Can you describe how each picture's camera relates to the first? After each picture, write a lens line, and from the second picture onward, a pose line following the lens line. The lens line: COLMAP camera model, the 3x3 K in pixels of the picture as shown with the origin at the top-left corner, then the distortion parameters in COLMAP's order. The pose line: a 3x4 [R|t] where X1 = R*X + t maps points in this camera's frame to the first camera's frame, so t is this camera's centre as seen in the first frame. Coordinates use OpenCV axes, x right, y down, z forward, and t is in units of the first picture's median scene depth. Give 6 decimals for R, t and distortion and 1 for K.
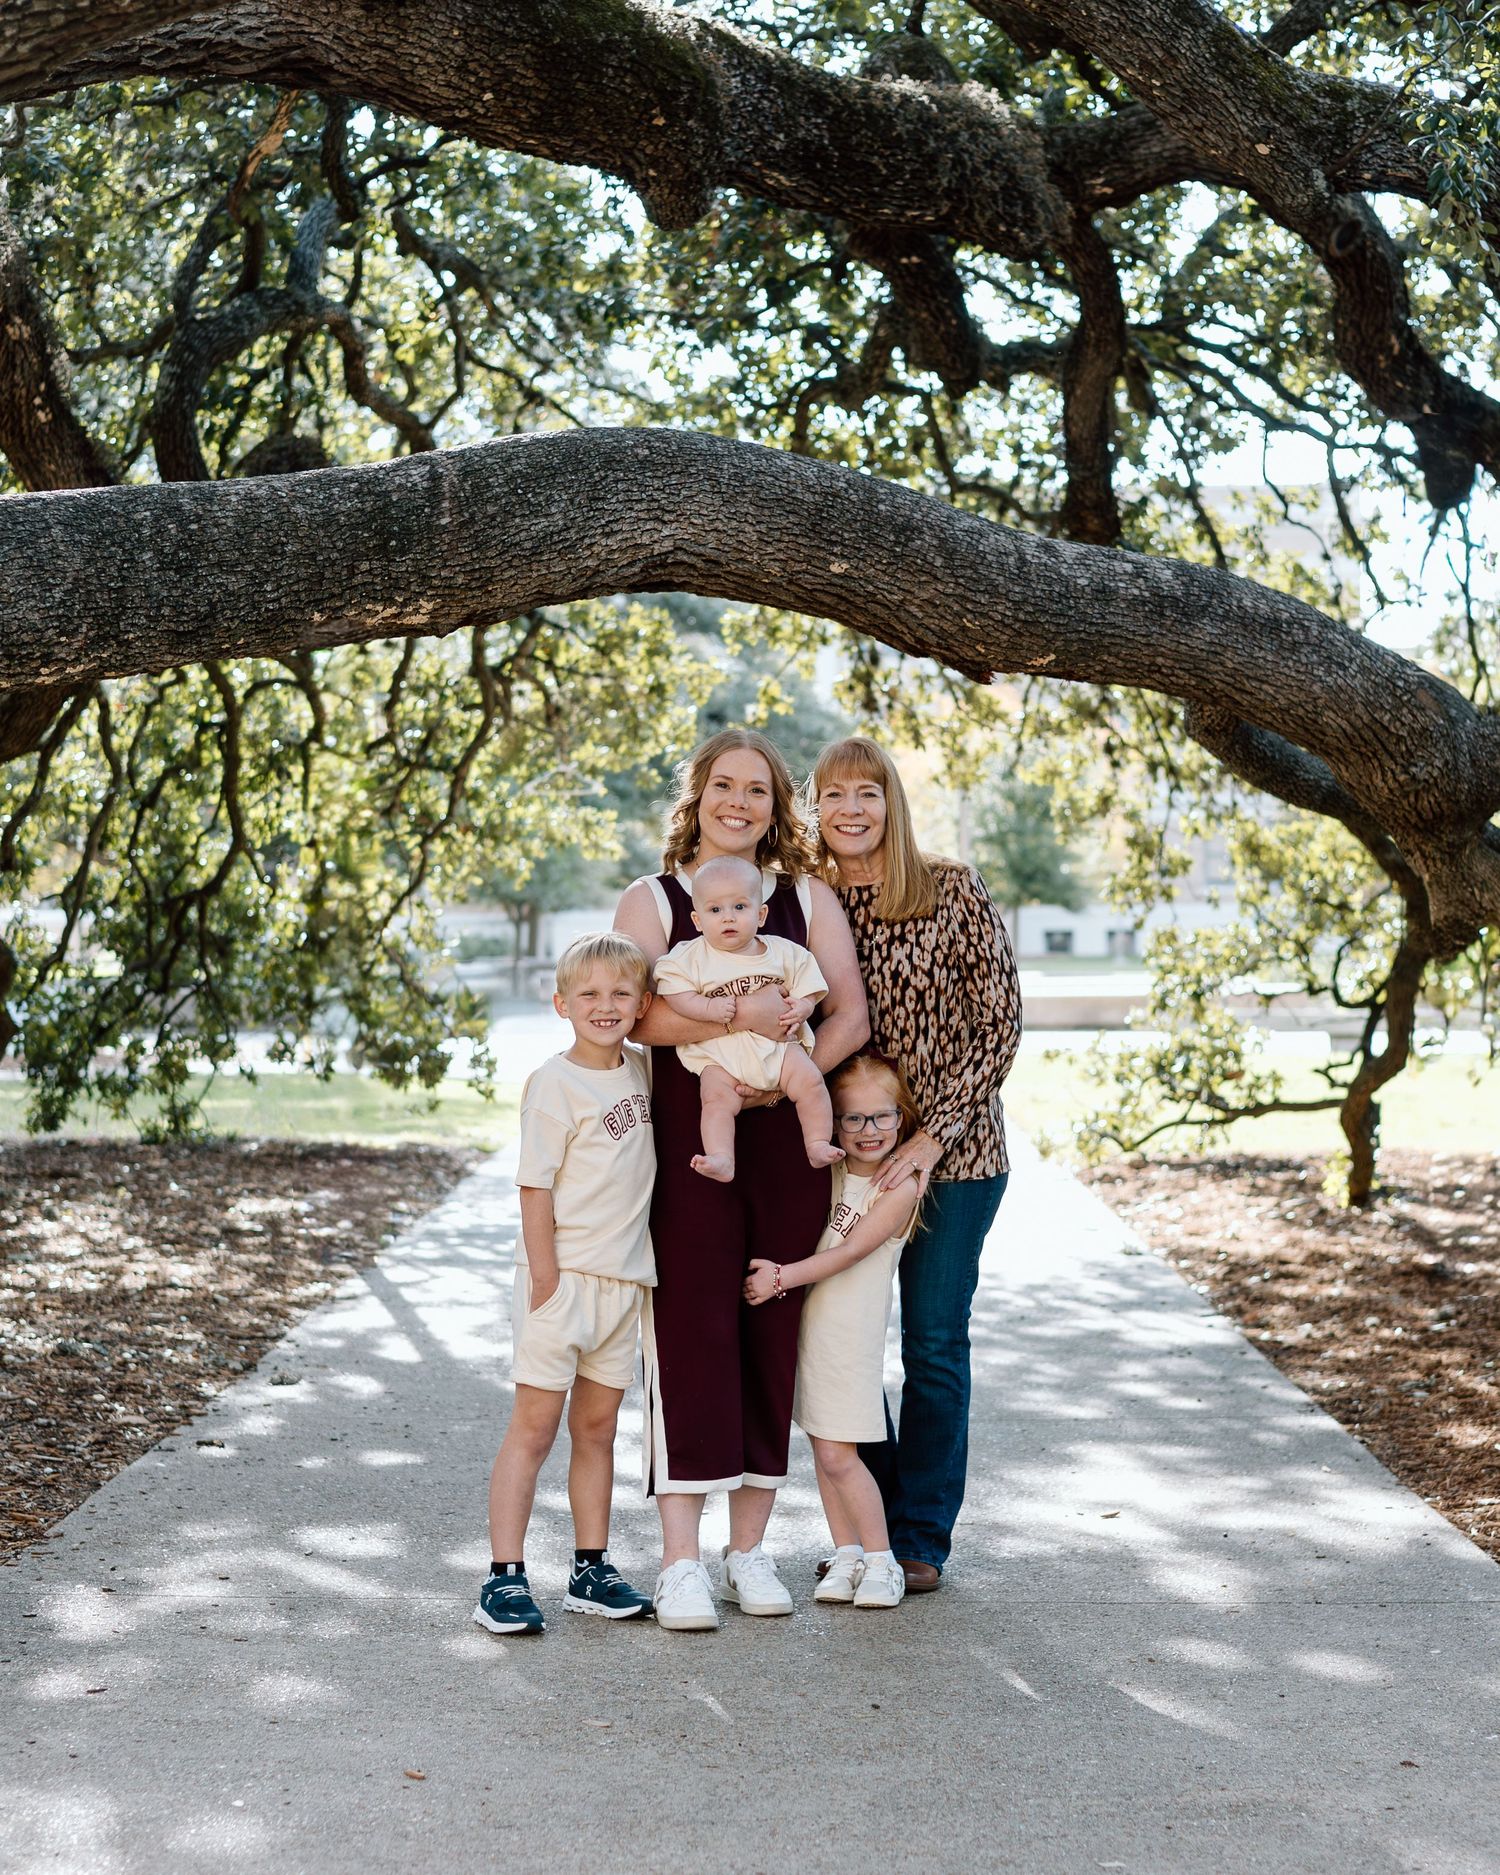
lens RADIAL K [[3322.4, 0, 750.0], [0, 3322.4, 937.5], [0, 0, 1]] dist [0.019214, 0.189029]
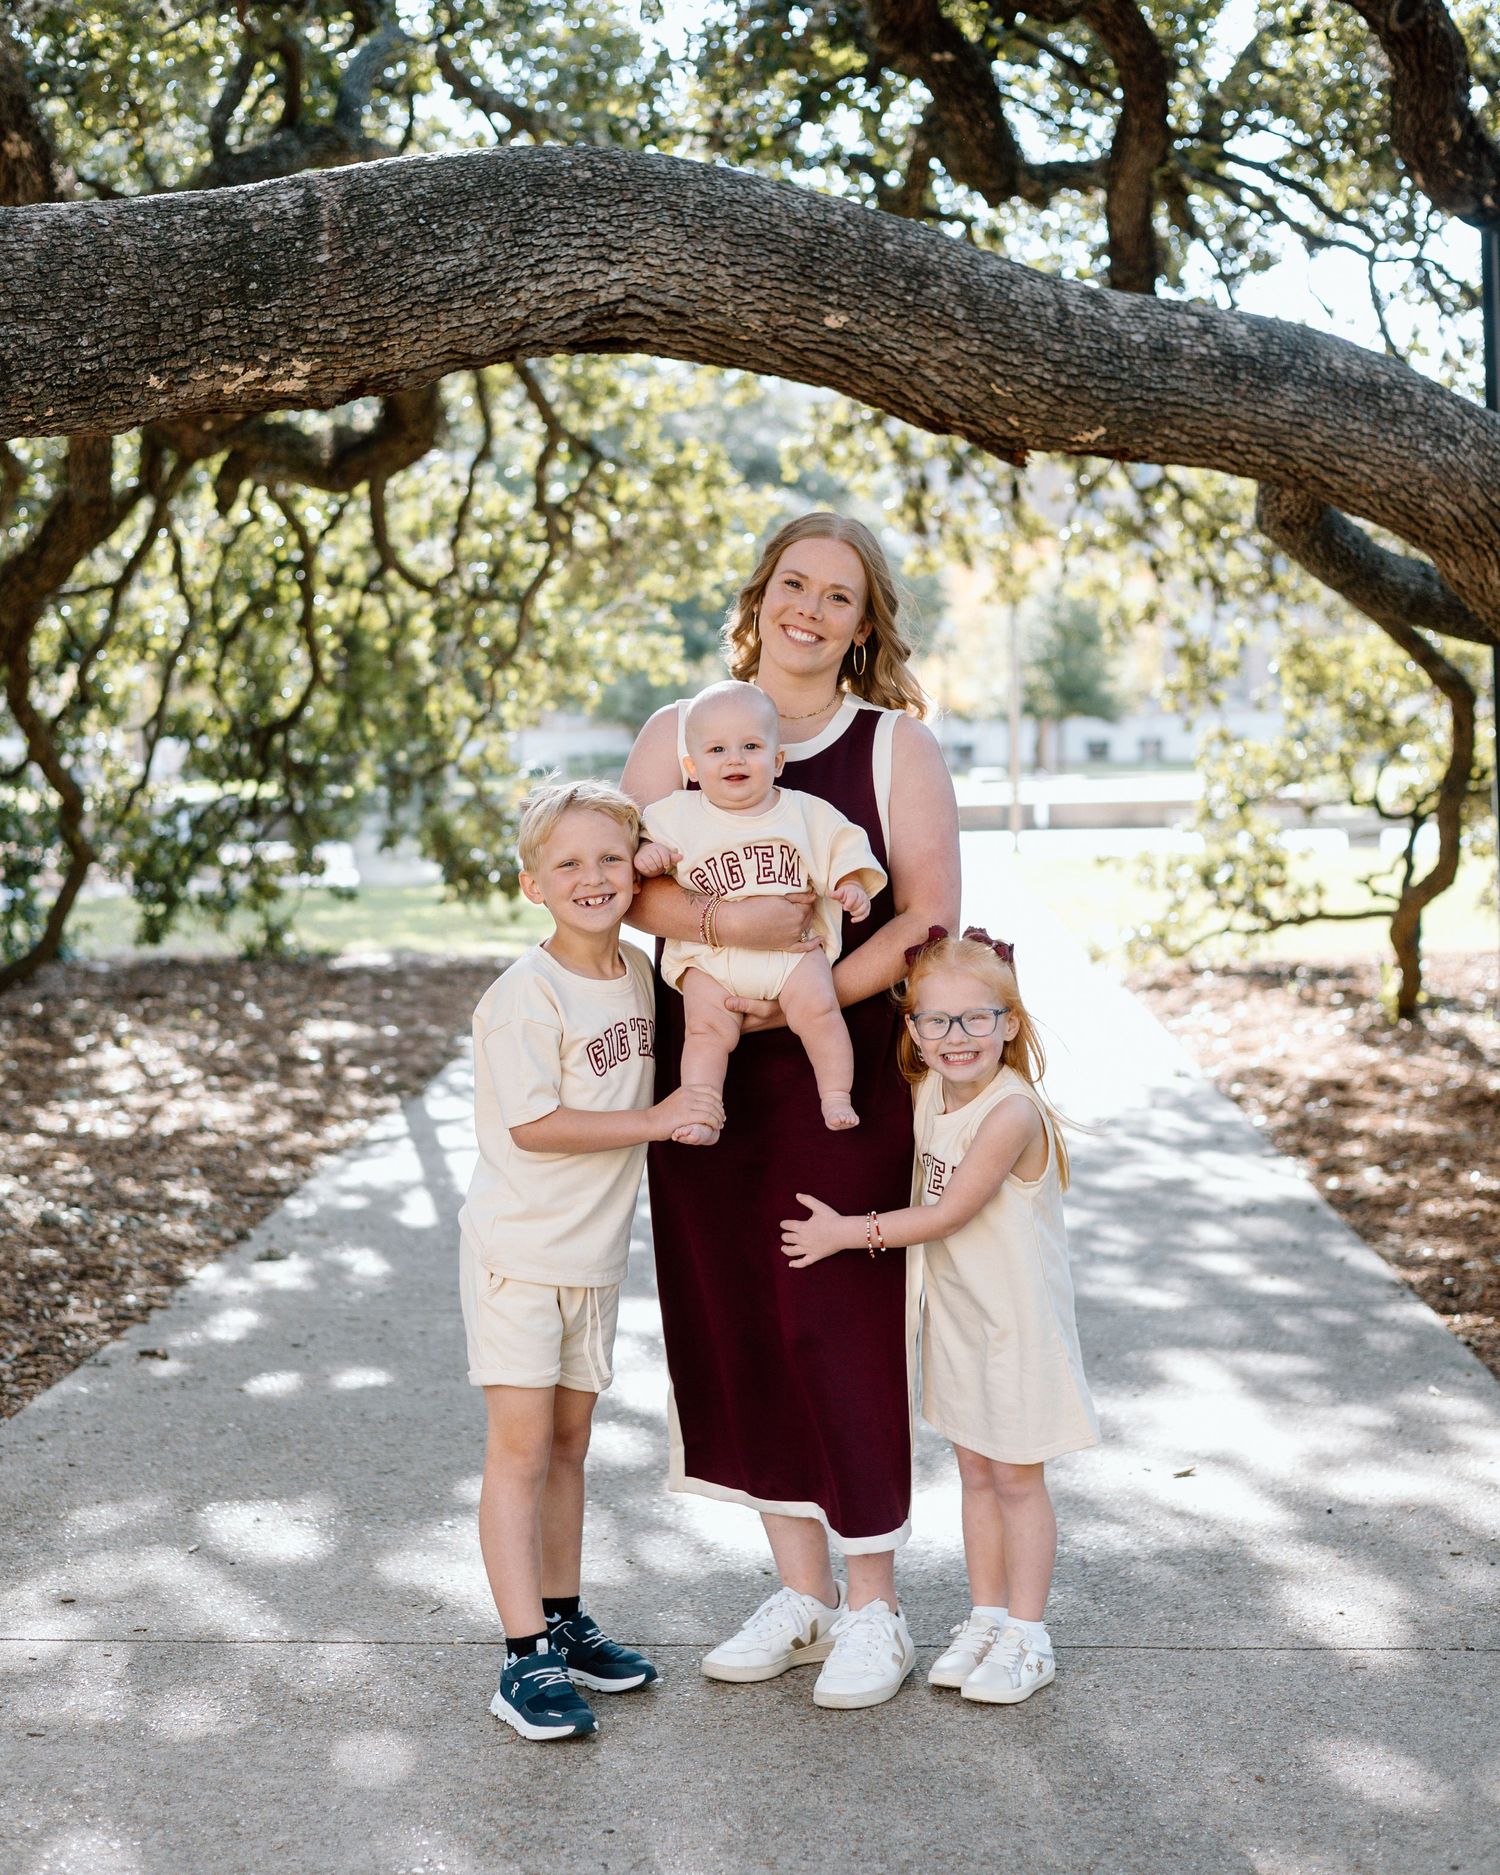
lens RADIAL K [[2722.2, 0, 747.2], [0, 2722.2, 816.7], [0, 0, 1]] dist [-0.032313, 0.102274]
pose [[0.999223, -0.014109, -0.036806, 0.013743], [0.015045, 0.999567, 0.025292, -0.003834], [0.036434, -0.025827, 0.999002, 0.165329]]
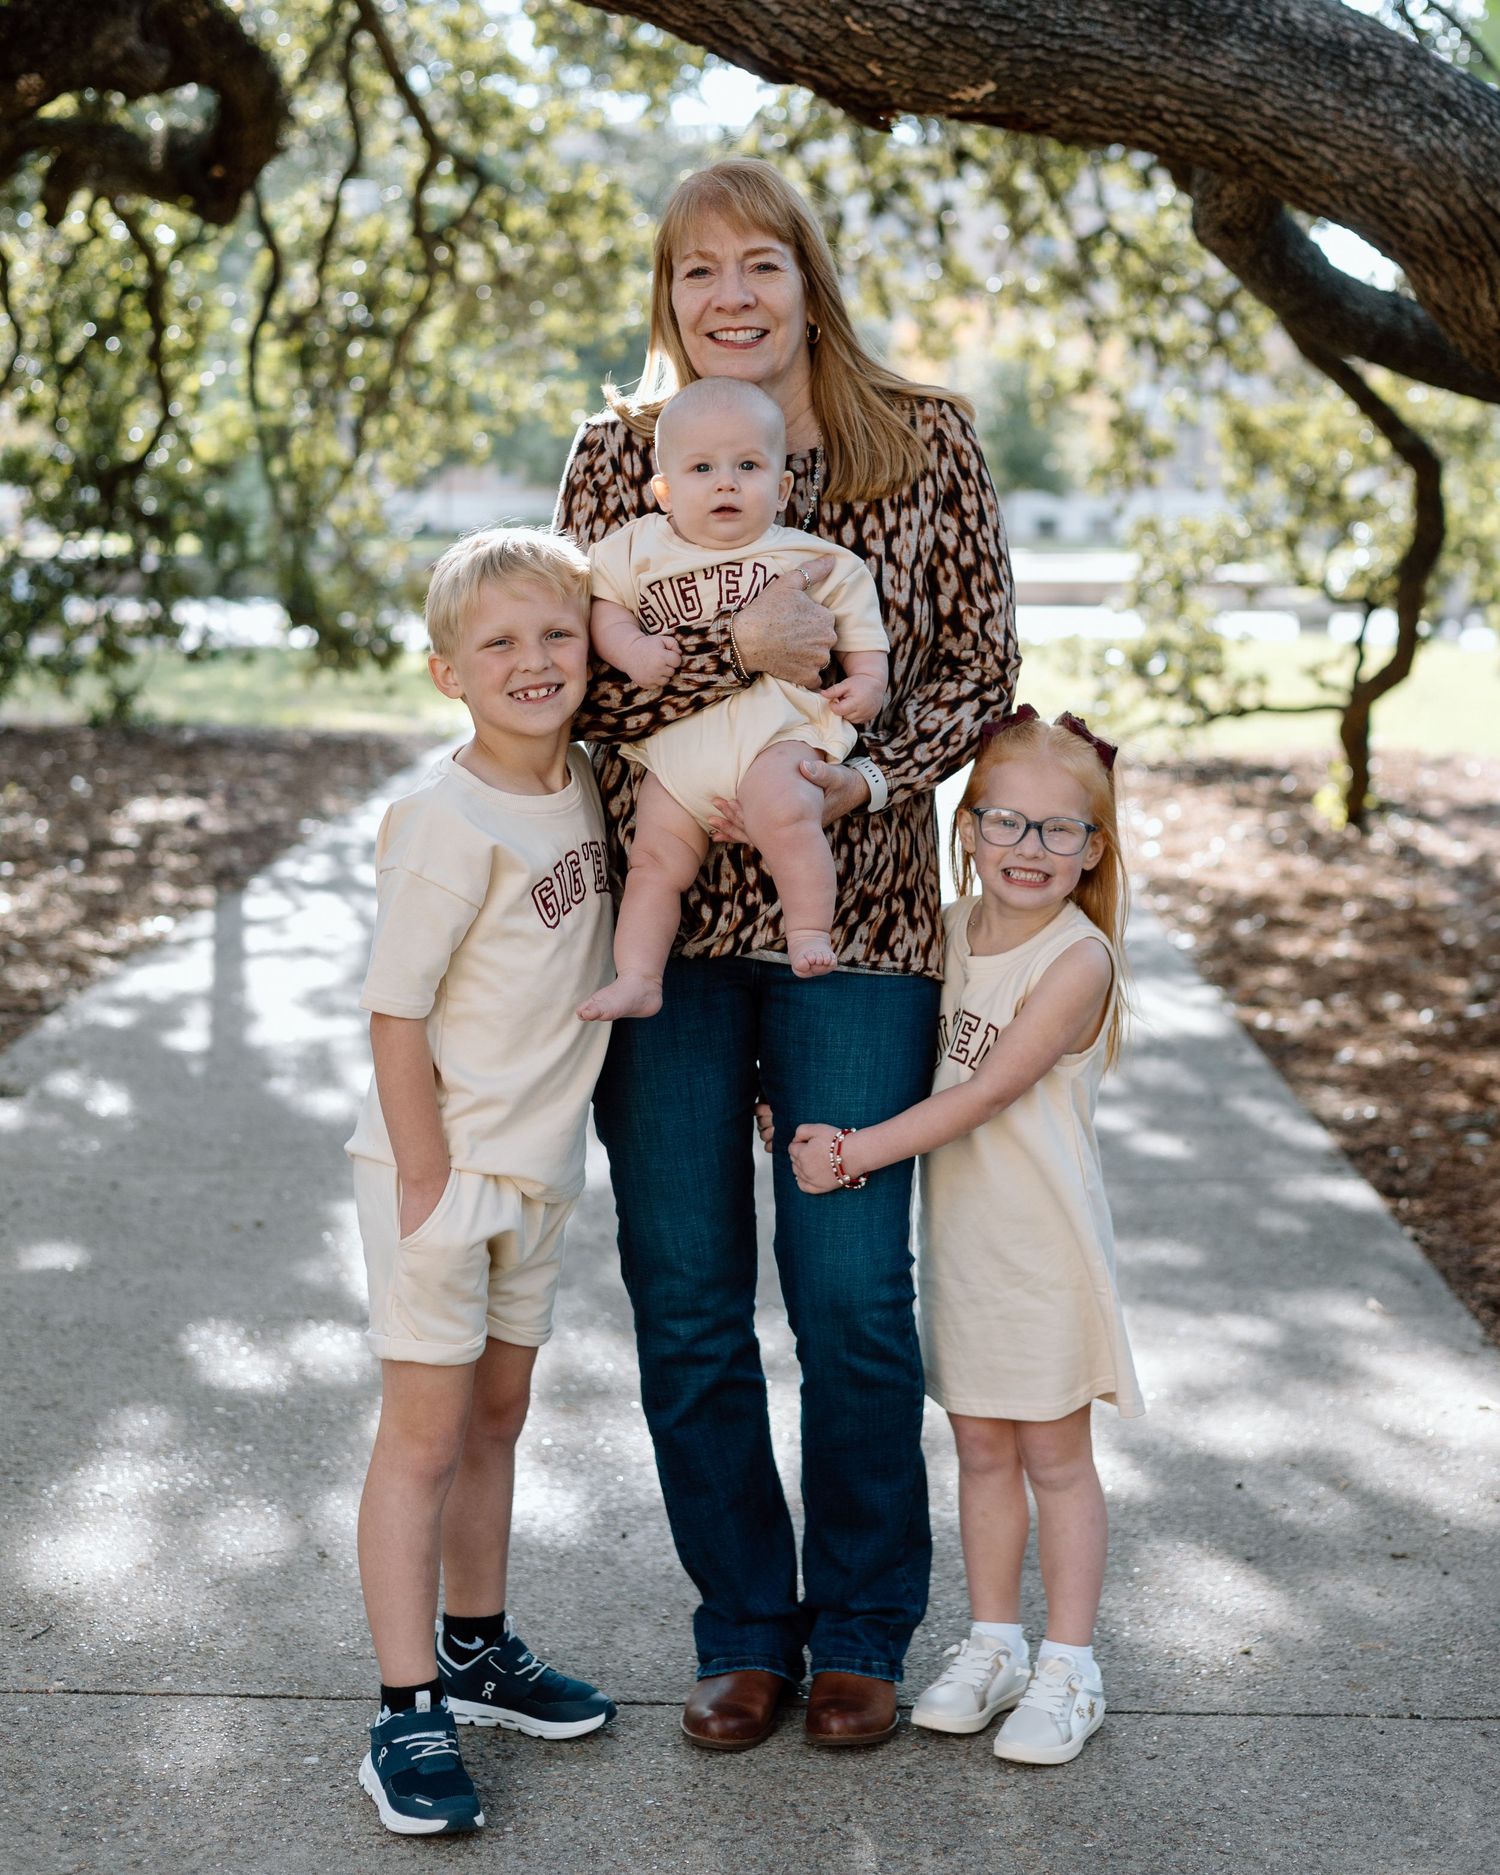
lens RADIAL K [[2730.3, 0, 860.1], [0, 2730.3, 709.7], [0, 0, 1]] dist [-0.004922, -0.082045]
pose [[0.999670, 0.010537, 0.023436, 0.028295], [-0.012144, 0.997508, 0.069506, -0.001145], [-0.022645, -0.069768, 0.997306, 0.242925]]
